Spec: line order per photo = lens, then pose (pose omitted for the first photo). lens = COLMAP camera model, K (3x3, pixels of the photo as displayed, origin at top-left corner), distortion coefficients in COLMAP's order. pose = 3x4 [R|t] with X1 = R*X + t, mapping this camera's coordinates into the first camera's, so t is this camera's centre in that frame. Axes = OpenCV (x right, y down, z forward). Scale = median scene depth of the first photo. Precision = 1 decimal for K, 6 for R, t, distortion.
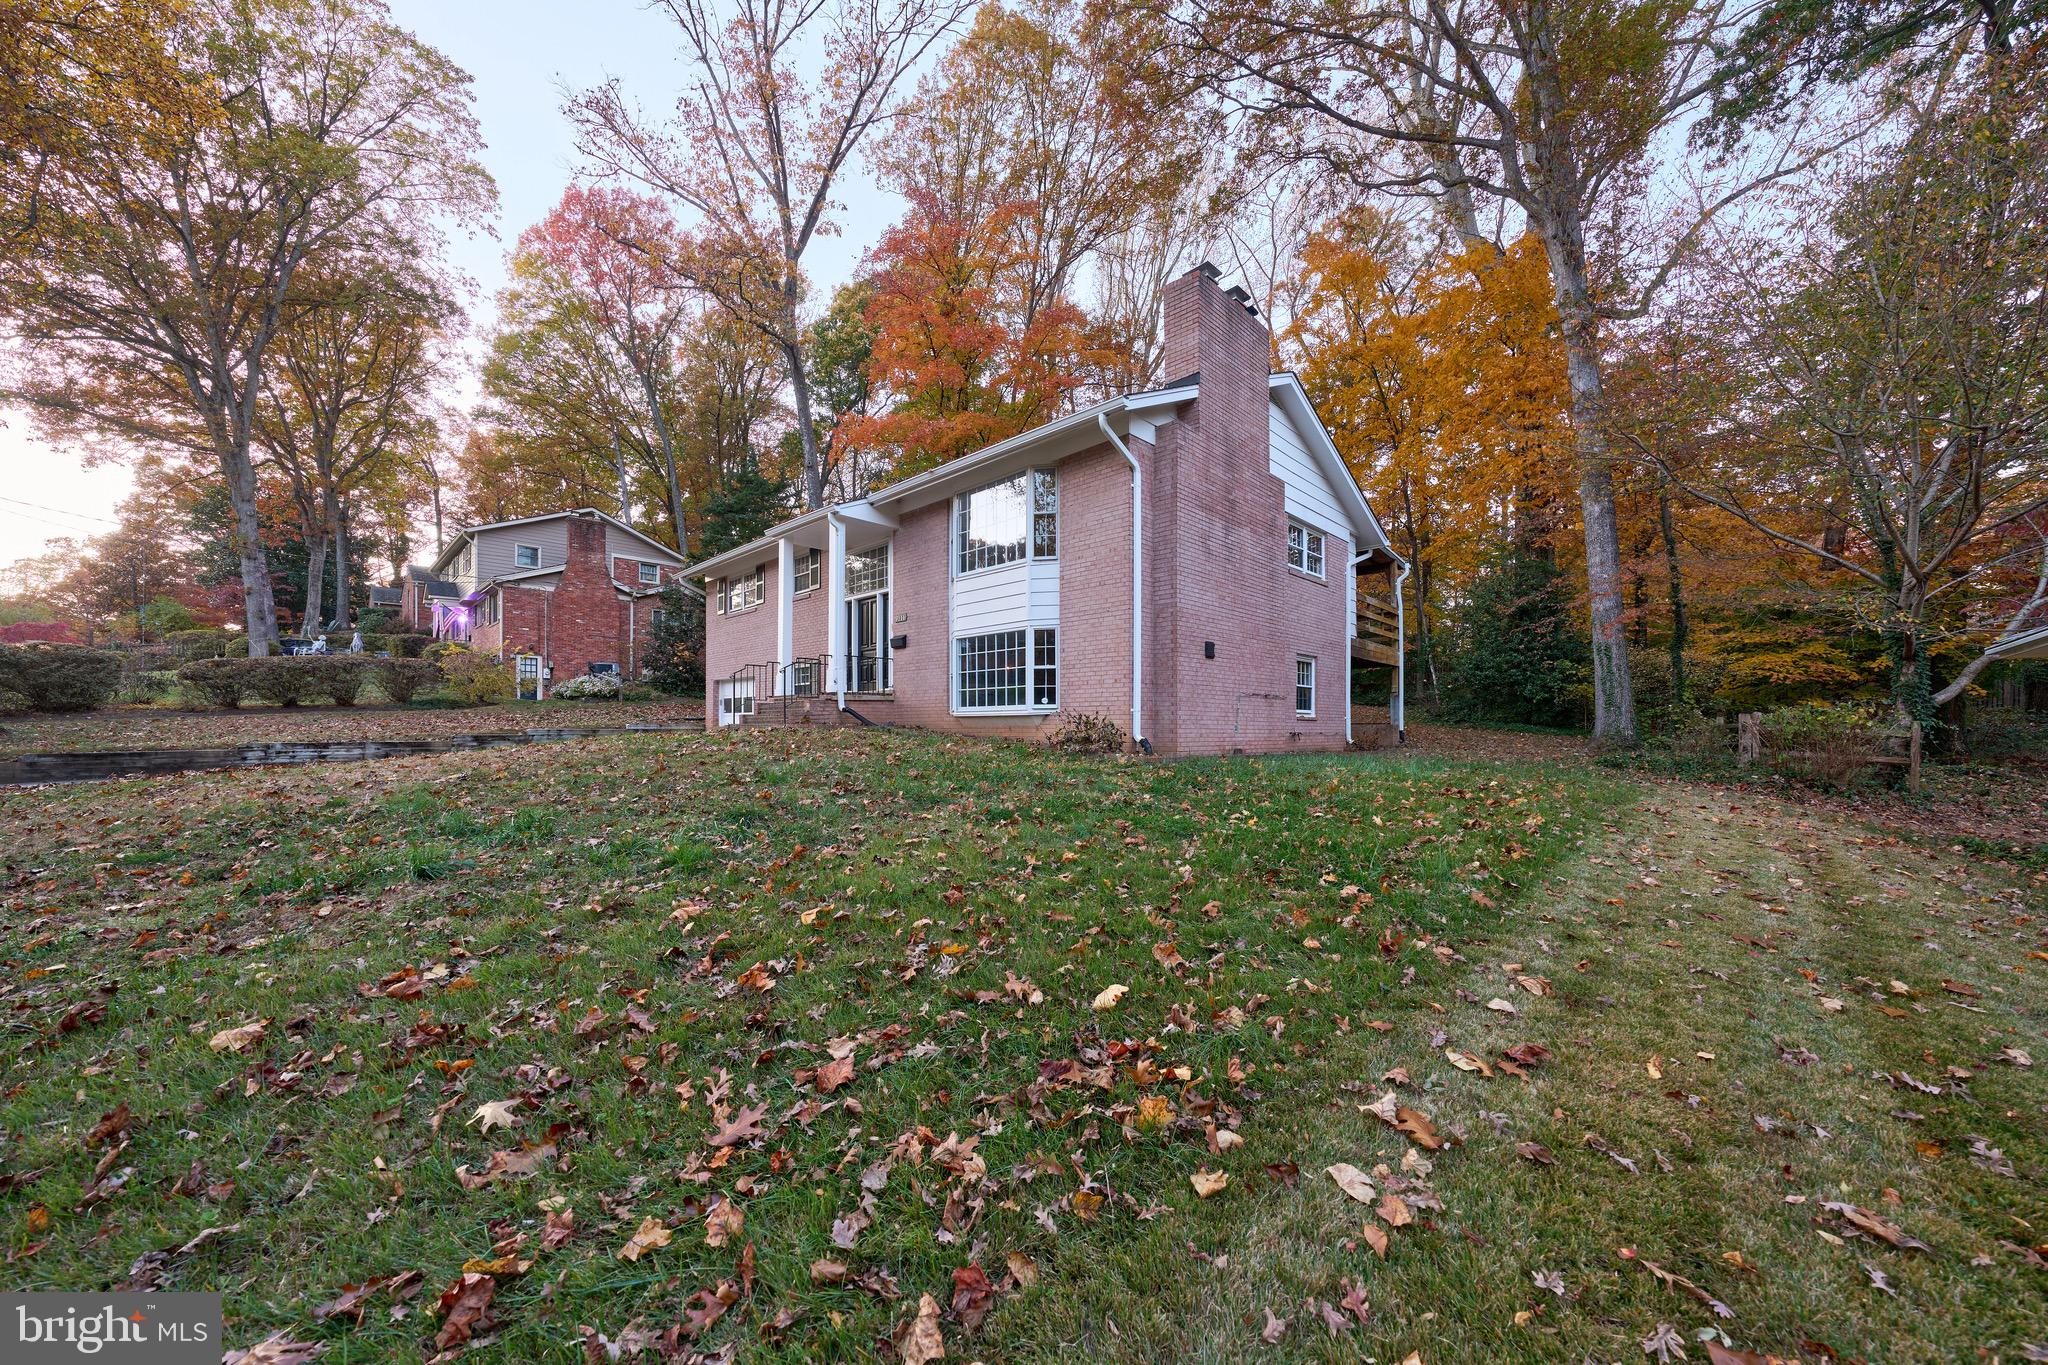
lens RADIAL K [[714.8, 0, 1025.5], [0, 714.8, 727.2], [0, 0, 1]] dist [-0.000286, -0.000044]
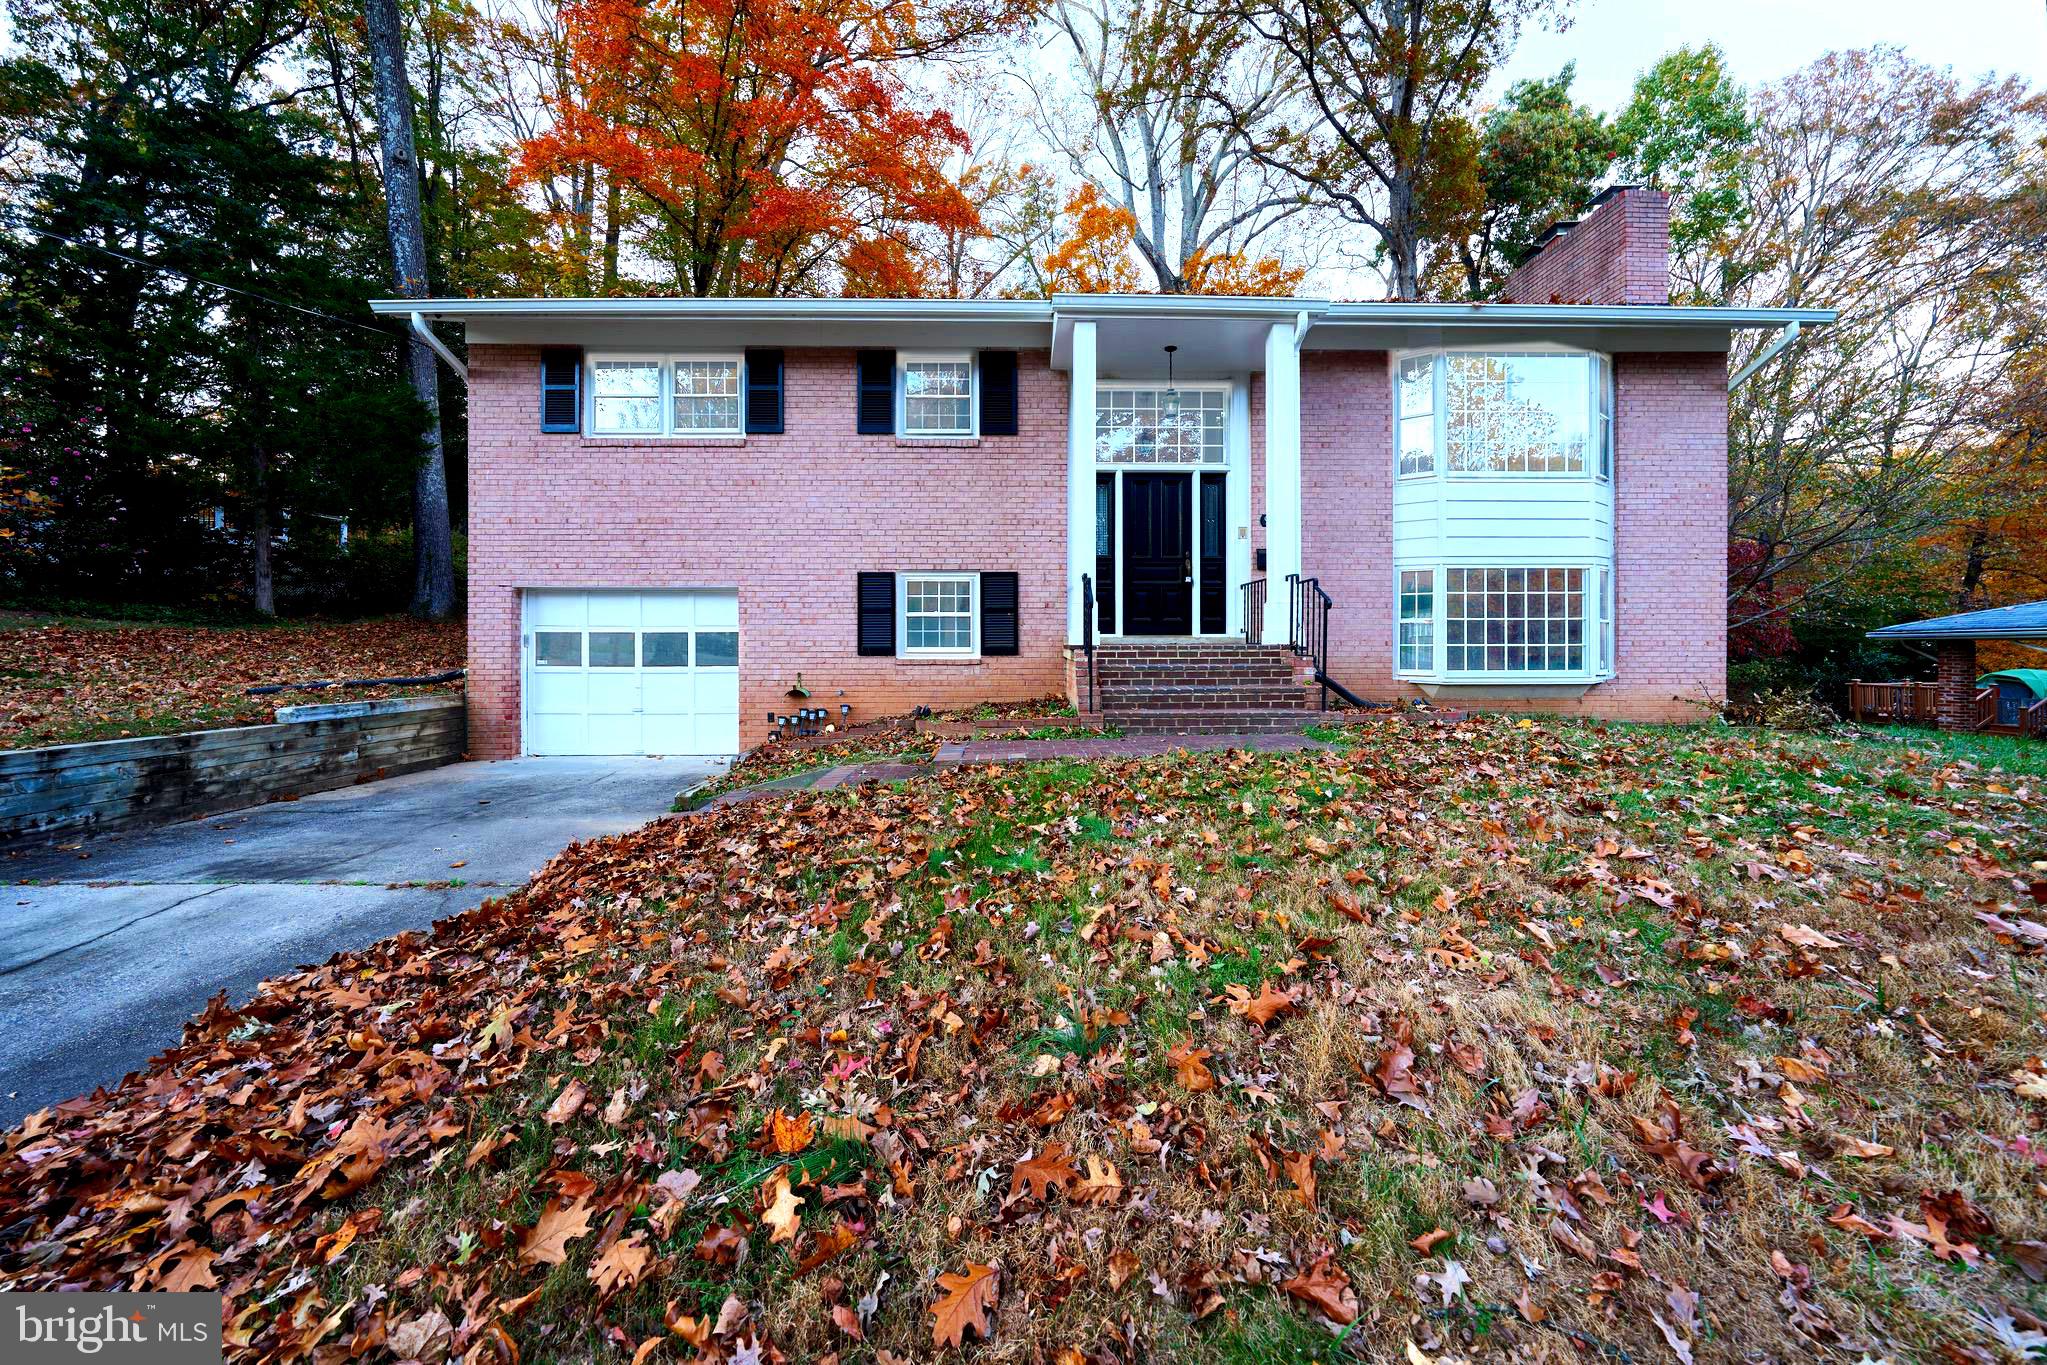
lens RADIAL K [[697.1, 0, 1023.5], [0, 697.1, 682.5], [0, 0, 1]] dist [-0.000135, -0.000053]
pose [[0.701056, -0.000623, 0.713106, -0.354035], [0.000444, 1.000000, 0.000437, -0.007295], [-0.713106, 0.000010, 0.701056, 0.347565]]
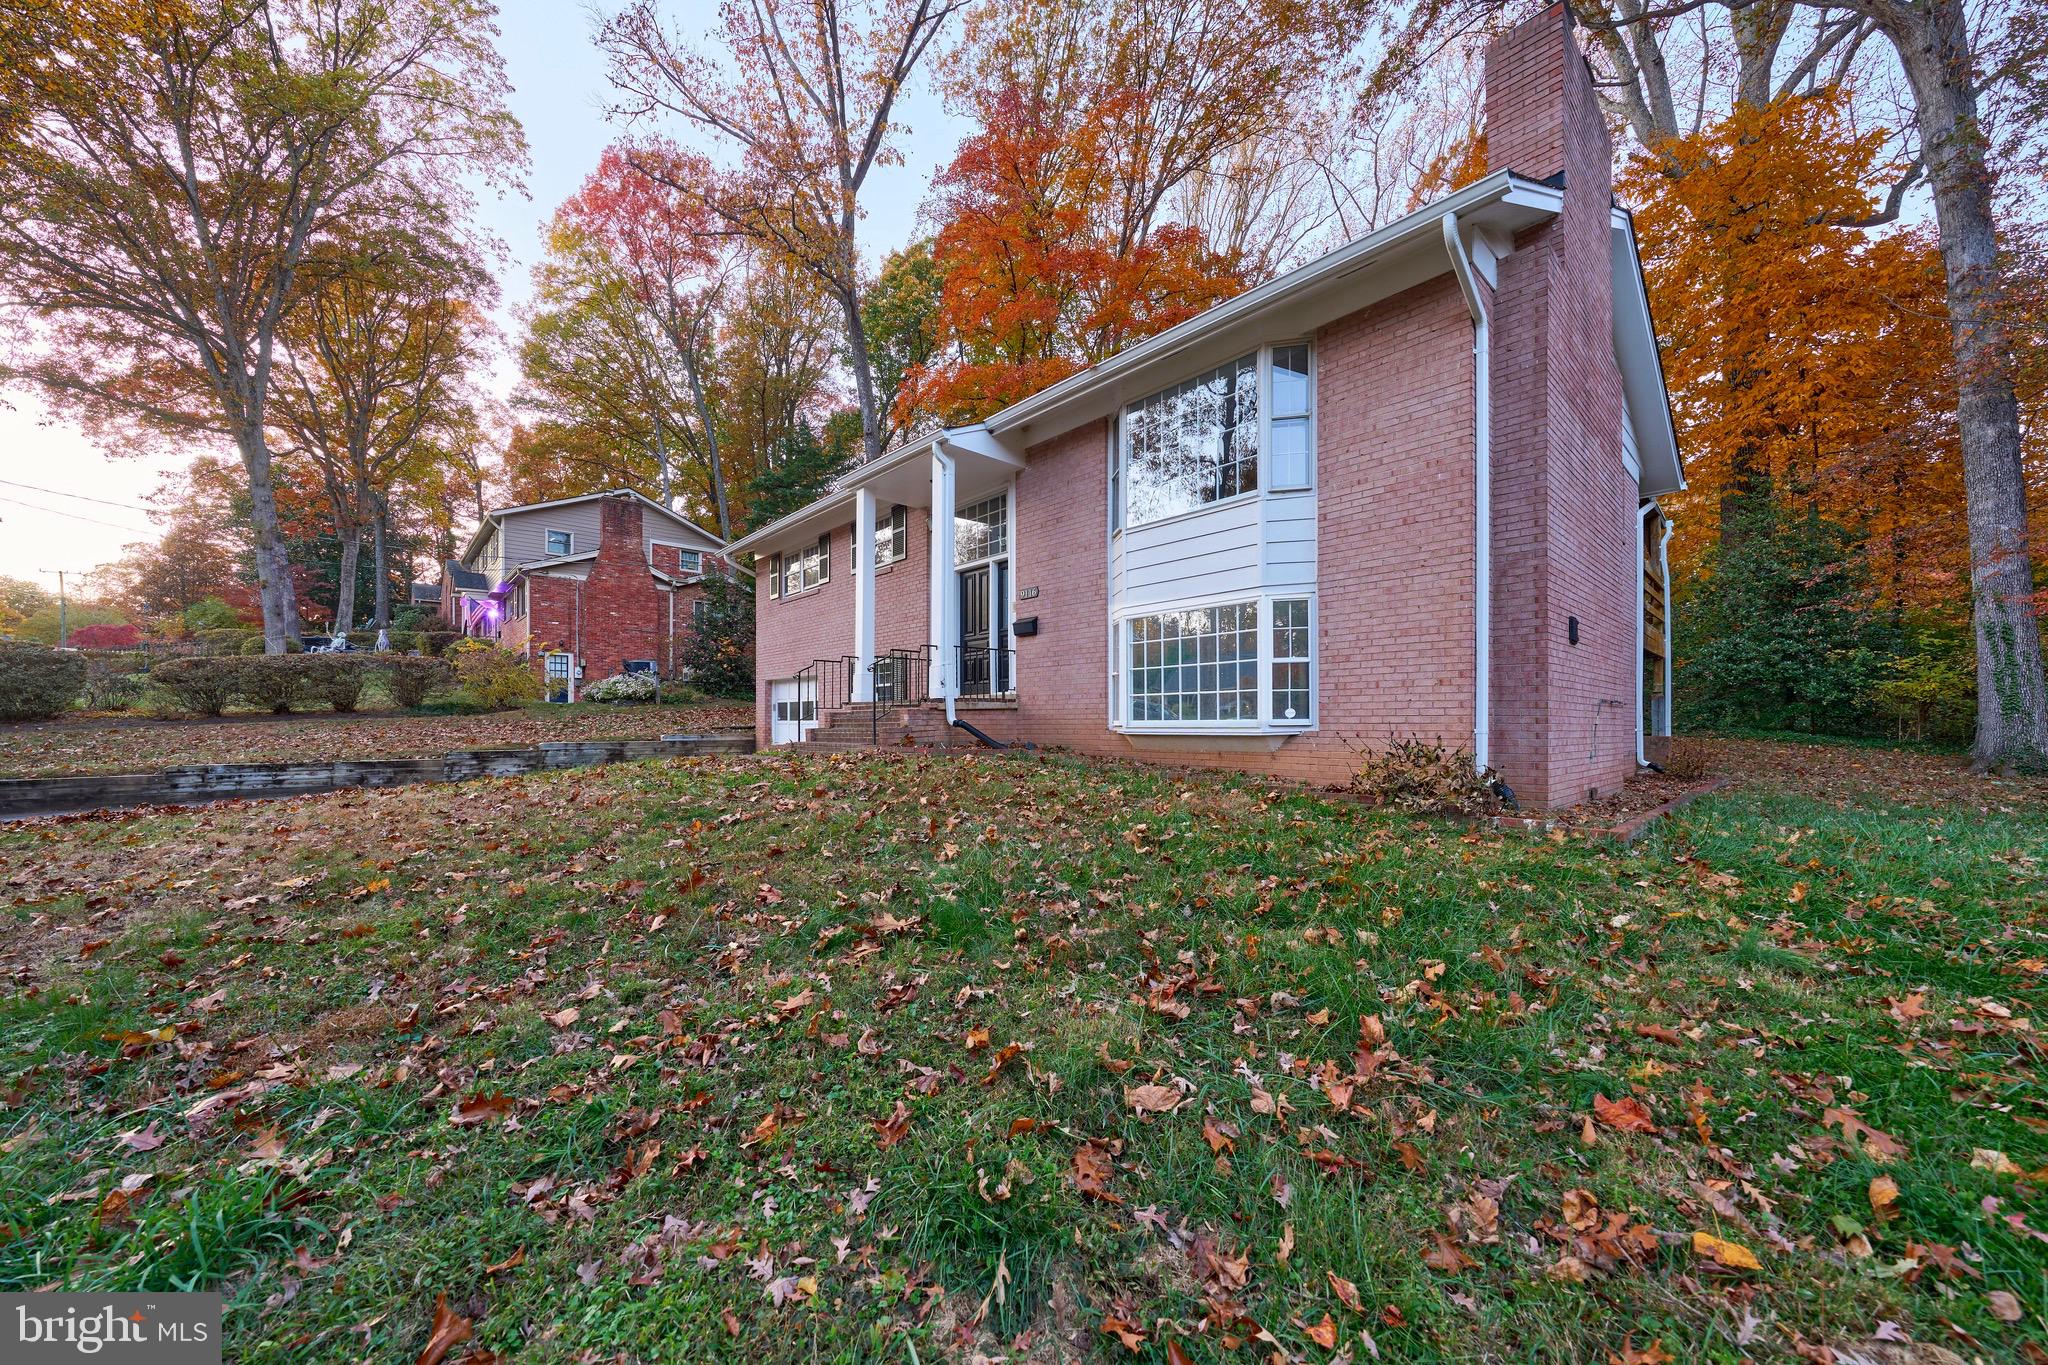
lens RADIAL K [[723.1, 0, 1024.4], [0, 723.1, 726.5], [0, 0, 1]] dist [-0.000074, 0.000036]
pose [[0.998454, -0.001169, -0.055567, -0.065432], [0.001365, 0.999993, 0.003490, -0.010559], [0.055562, -0.003561, 0.998449, 0.131531]]
